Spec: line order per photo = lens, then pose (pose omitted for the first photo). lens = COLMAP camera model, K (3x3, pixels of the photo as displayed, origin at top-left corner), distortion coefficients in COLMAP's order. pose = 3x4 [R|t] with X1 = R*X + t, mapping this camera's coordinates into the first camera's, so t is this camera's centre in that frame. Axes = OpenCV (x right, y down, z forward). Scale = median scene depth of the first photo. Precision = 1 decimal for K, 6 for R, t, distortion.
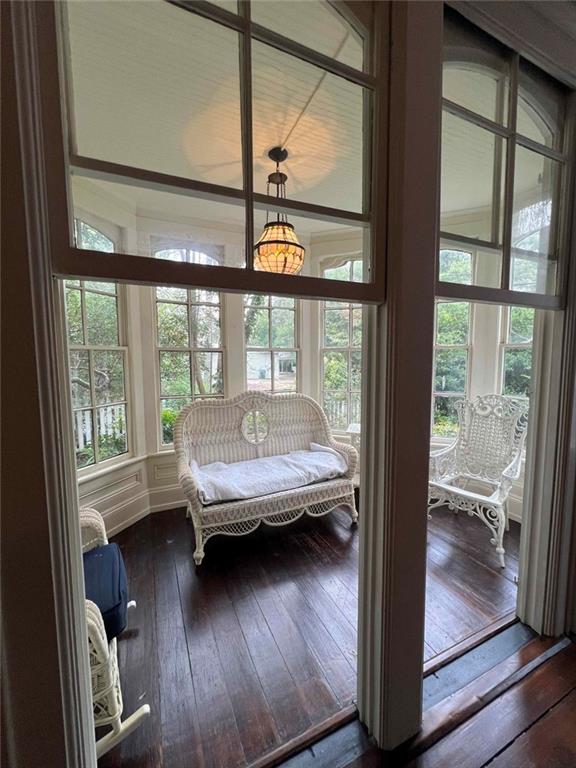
lens RADIAL K [[306.1, 0, 294.0], [0, 306.1, 381.5], [0, 0, 1]] dist [-0.005838, 0.000305]
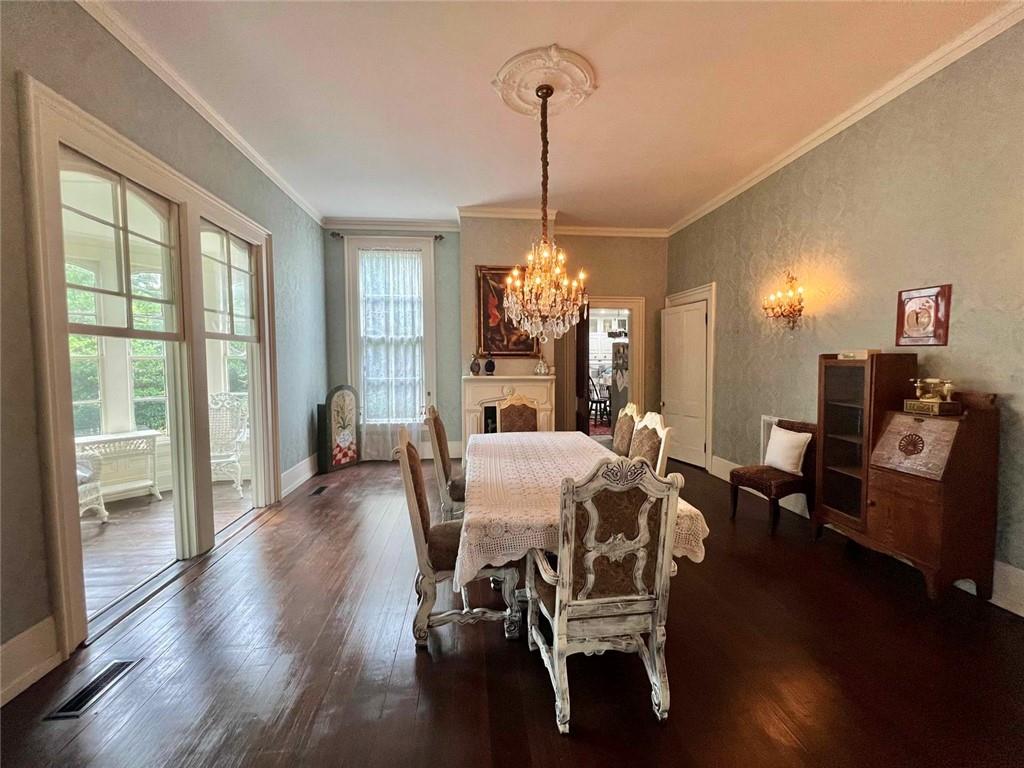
lens RADIAL K [[408.2, 0, 518.9], [0, 408.2, 380.2], [0, 0, 1]] dist [-0.005838, 0.000305]
pose [[0.311010, -0.047716, 0.949208, -0.688996], [0.084759, 0.996152, 0.022305, 0.061171], [-0.946620, 0.073517, 0.313857, -0.868417]]
